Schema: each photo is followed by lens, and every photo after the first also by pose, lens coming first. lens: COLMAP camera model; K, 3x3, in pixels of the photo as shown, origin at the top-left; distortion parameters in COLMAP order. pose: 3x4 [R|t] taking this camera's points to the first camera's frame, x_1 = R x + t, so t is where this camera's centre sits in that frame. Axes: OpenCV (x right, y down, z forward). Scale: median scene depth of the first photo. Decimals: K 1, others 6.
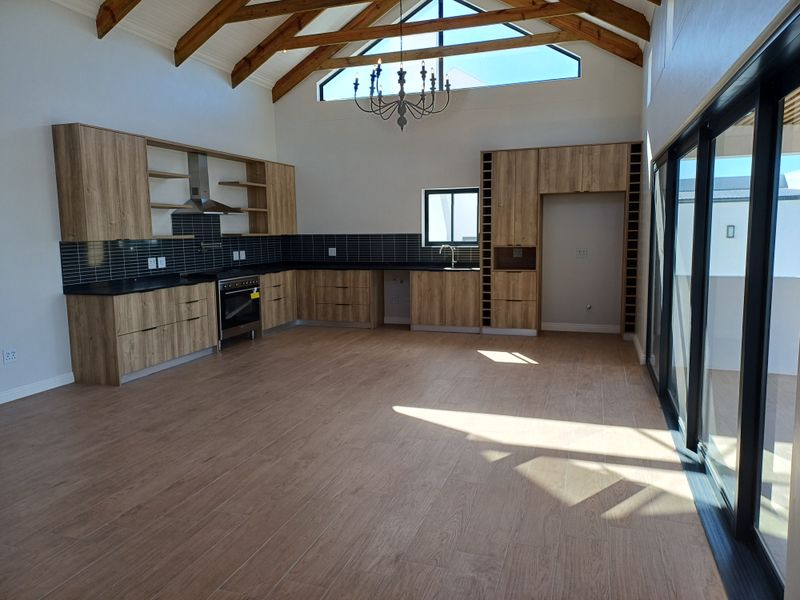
lens RADIAL K [[587.9, 0, 398.8], [0, 587.9, 288.8], [0, 0, 1]] dist [0.097057, -0.106786]
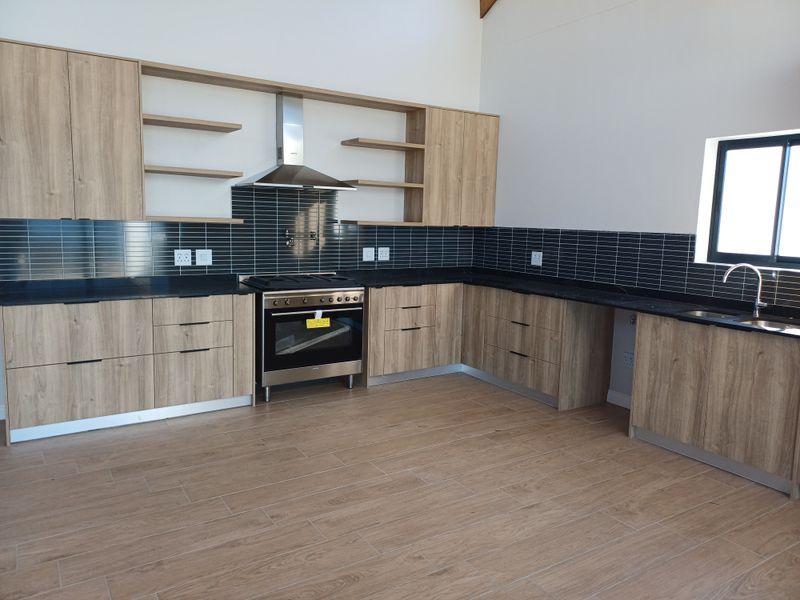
lens RADIAL K [[587.9, 0, 398.8], [0, 587.9, 288.8], [0, 0, 1]] dist [0.097057, -0.106786]
pose [[0.776825, 0.109865, -0.620058, 0.165192], [-0.100833, 0.993659, 0.049734, -0.054282], [0.621591, 0.023888, 0.782978, 0.512260]]
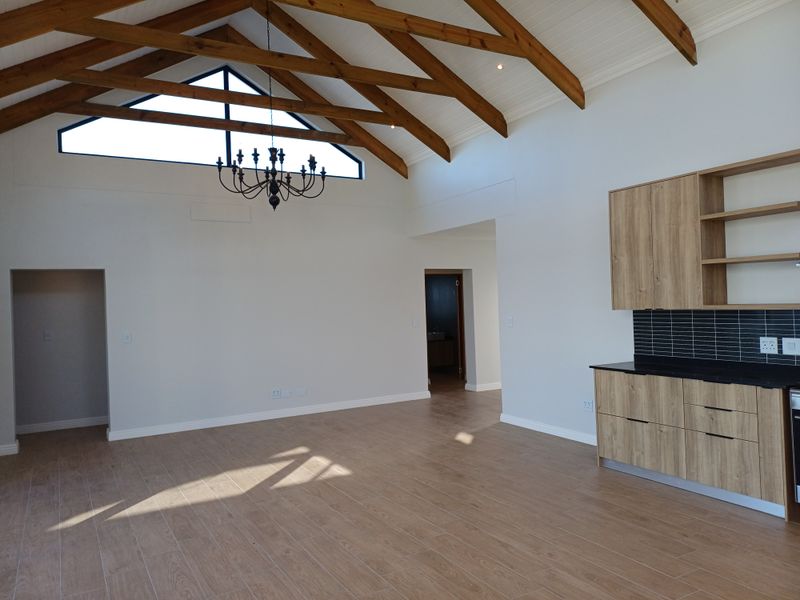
lens RADIAL K [[587.9, 0, 398.8], [0, 587.9, 288.8], [0, 0, 1]] dist [0.097057, -0.106786]
pose [[-0.664926, 0.010344, -0.746838, 0.289317], [-0.042178, 0.997789, 0.051372, -0.100242], [0.745717, 0.065659, -0.663019, 0.929896]]
